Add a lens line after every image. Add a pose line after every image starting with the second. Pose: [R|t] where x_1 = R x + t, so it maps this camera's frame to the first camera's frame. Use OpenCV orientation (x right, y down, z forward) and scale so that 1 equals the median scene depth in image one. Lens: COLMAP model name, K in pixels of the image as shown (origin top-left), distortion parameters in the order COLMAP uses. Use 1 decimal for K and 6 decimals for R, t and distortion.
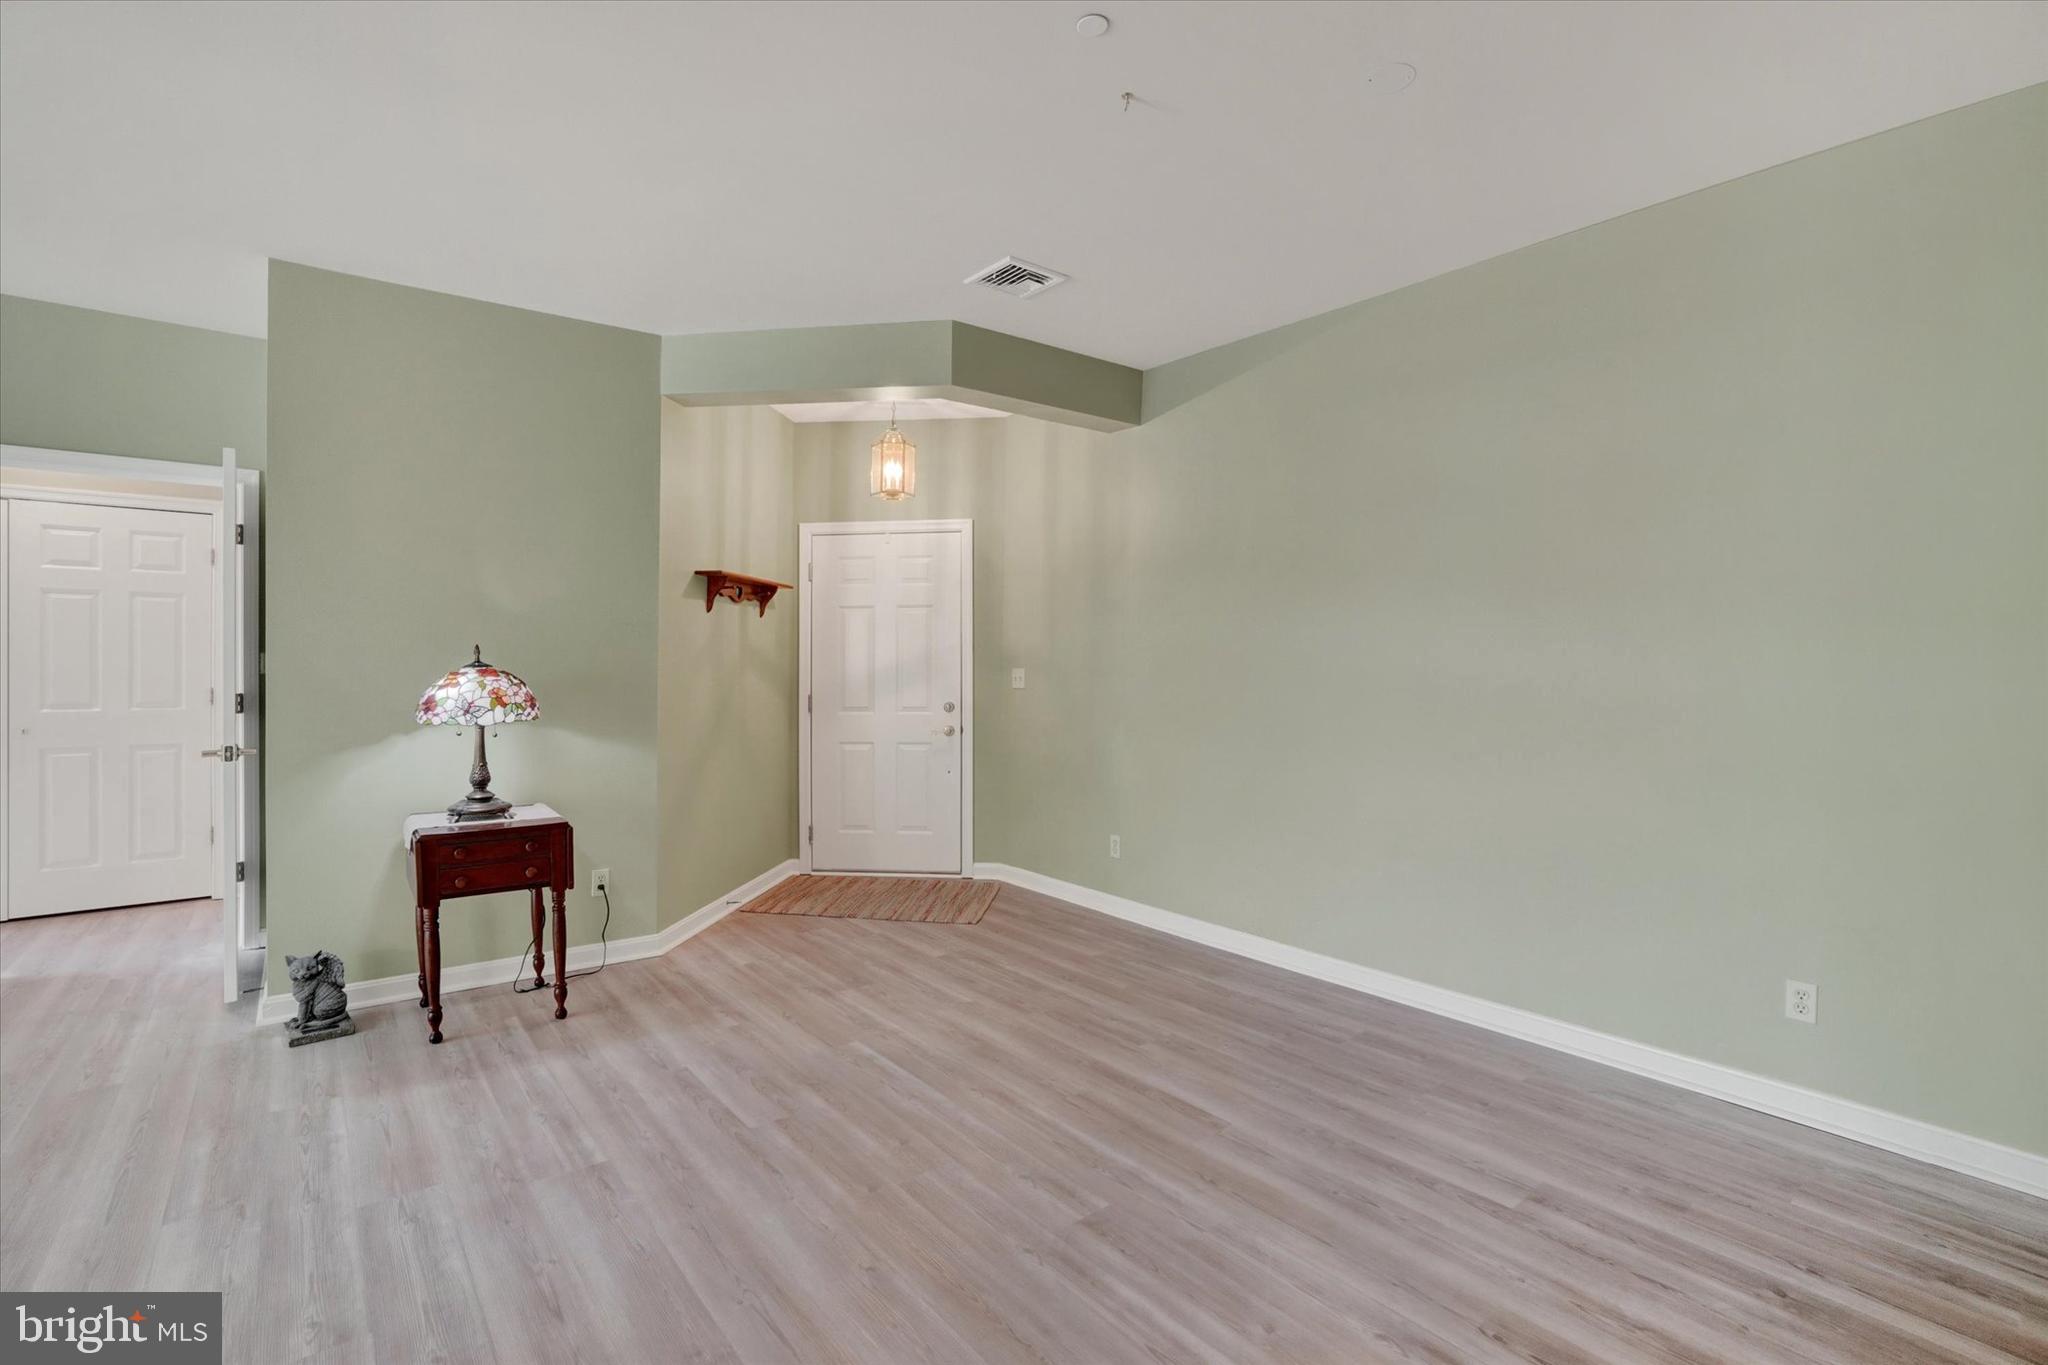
lens RADIAL K [[939.9, 0, 988.0], [0, 939.9, 660.6], [0, 0, 1]] dist [-0.040785, -0.000079]
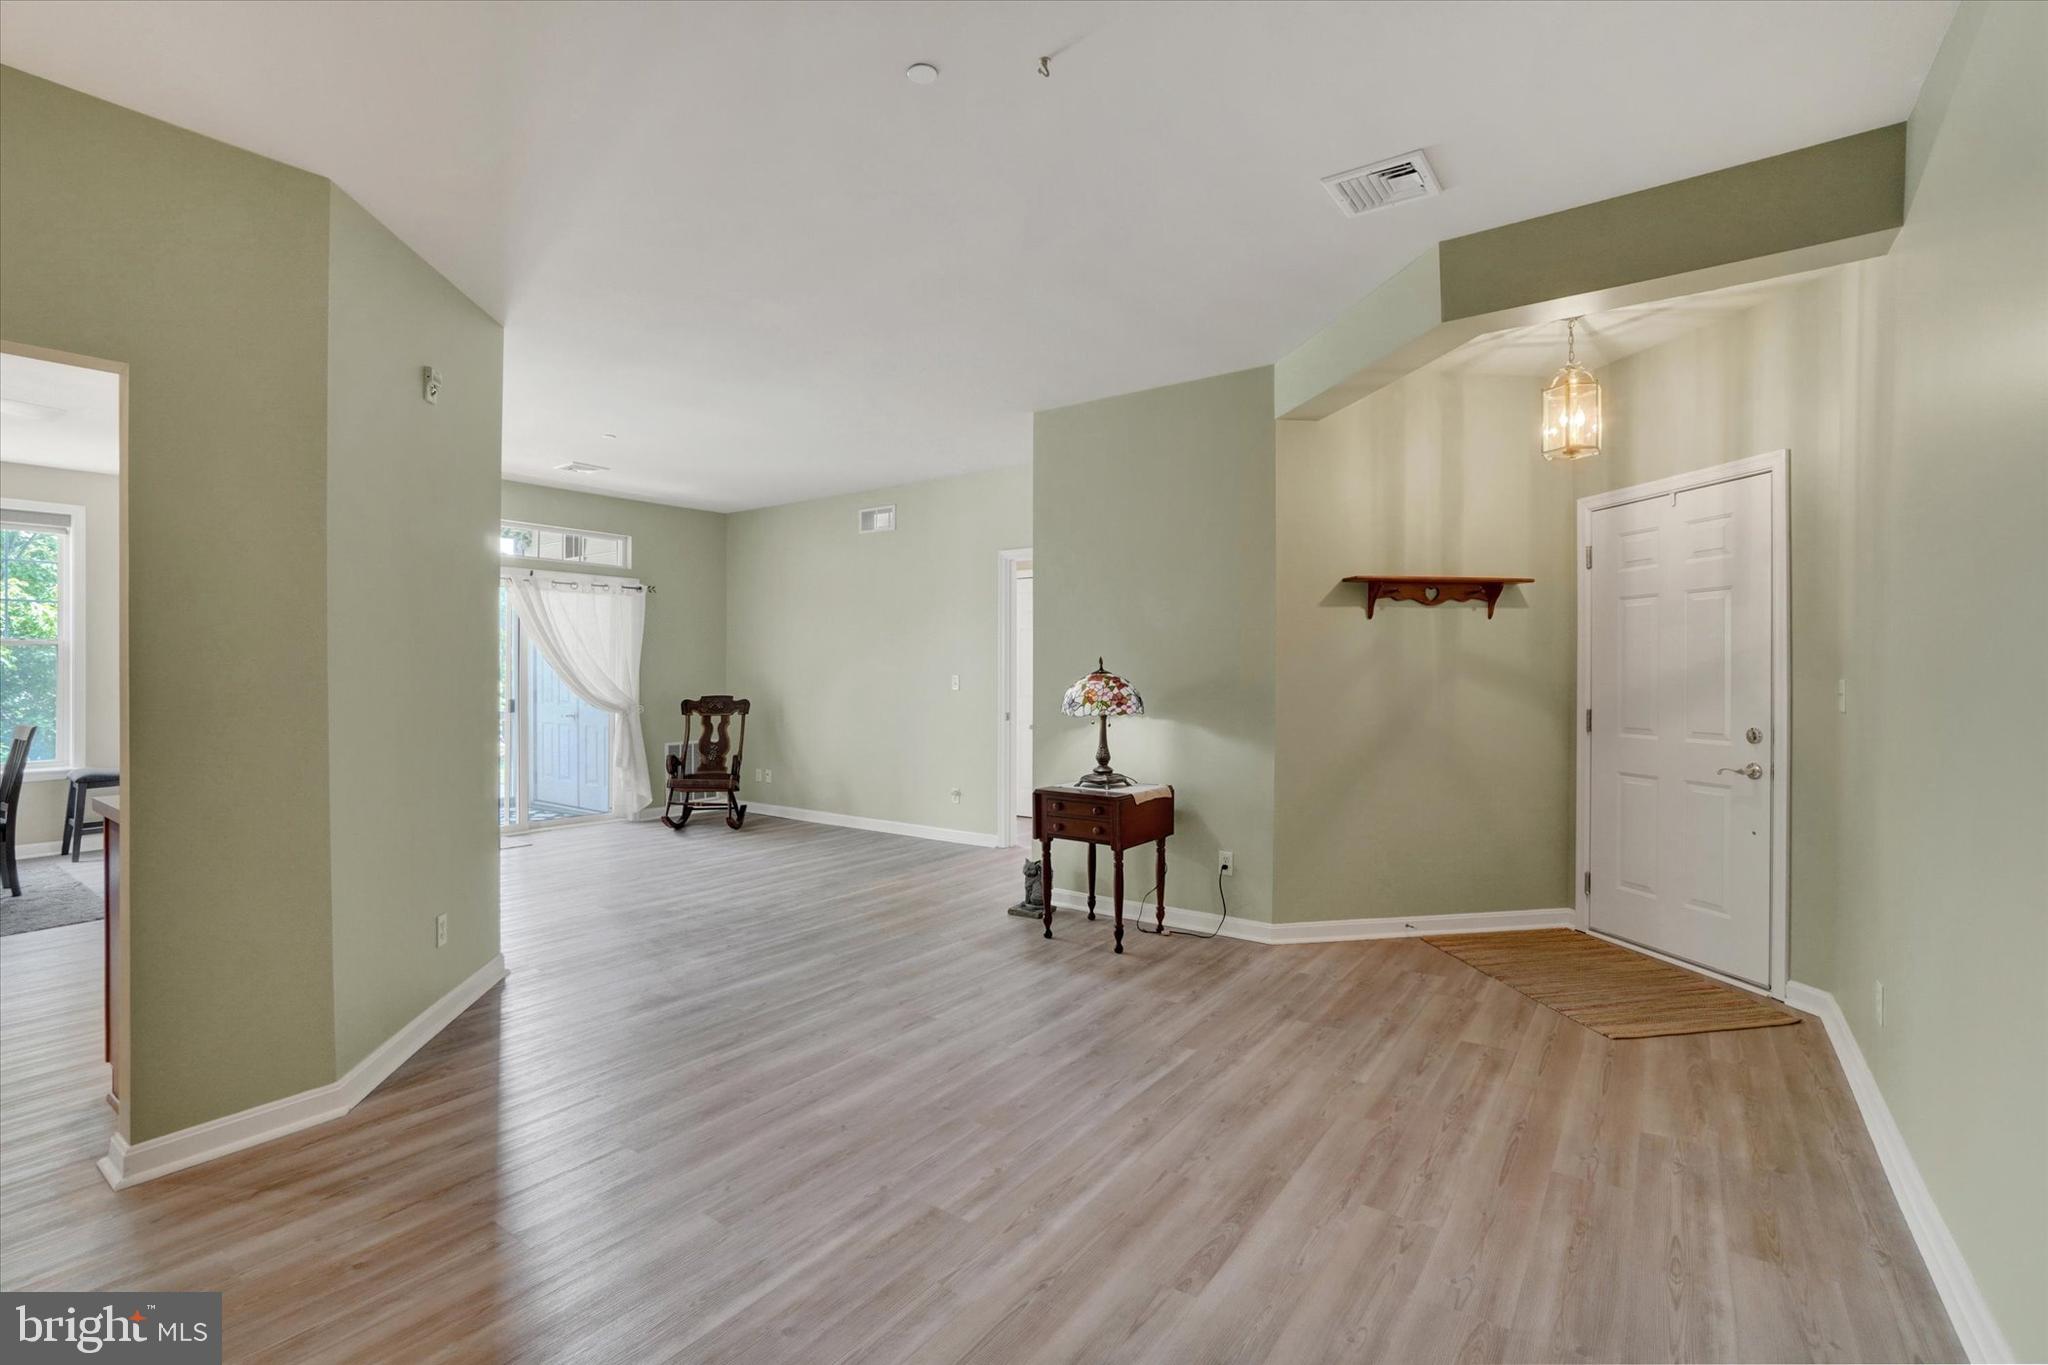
lens RADIAL K [[924.5, 0, 998.8], [0, 924.5, 663.6], [0, 0, 1]] dist [-0.069718, 0.025549]
pose [[0.268043, -0.006414, -0.963386, 0.896644], [0.002892, 0.999979, -0.005853, -0.000347], [0.963403, -0.001217, 0.268056, 0.648203]]
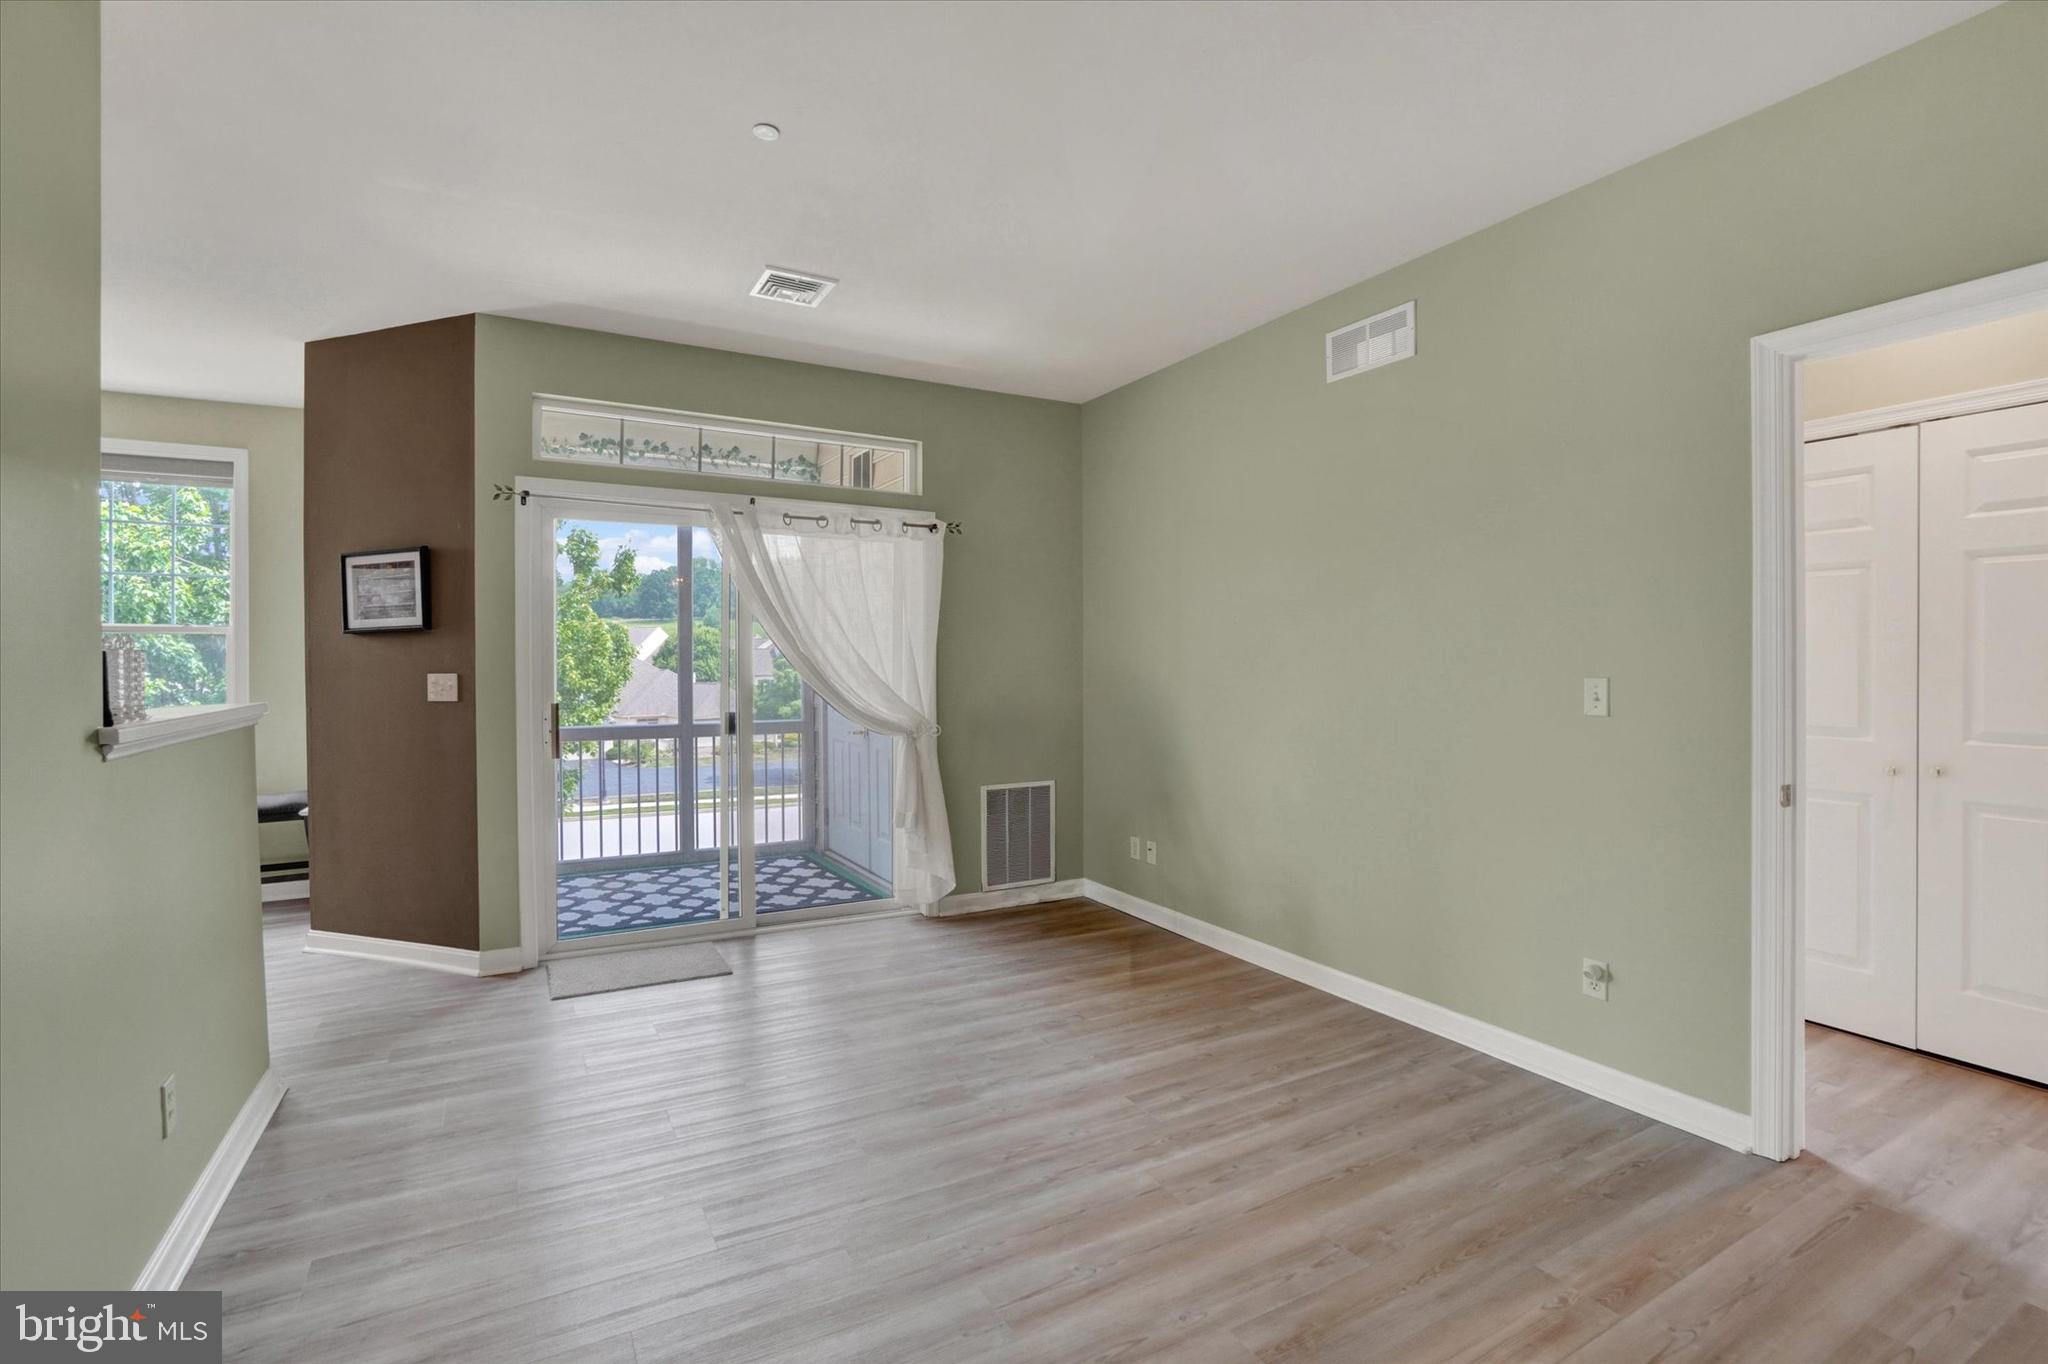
lens RADIAL K [[924.5, 0, 998.8], [0, 924.5, 663.1], [0, 0, 1]] dist [-0.069718, 0.025549]
pose [[-0.156936, 0.000222, -0.987609, -0.552785], [0.003798, 0.999993, -0.000378, -0.002335], [0.987601, -0.003810, -0.156936, 0.722035]]
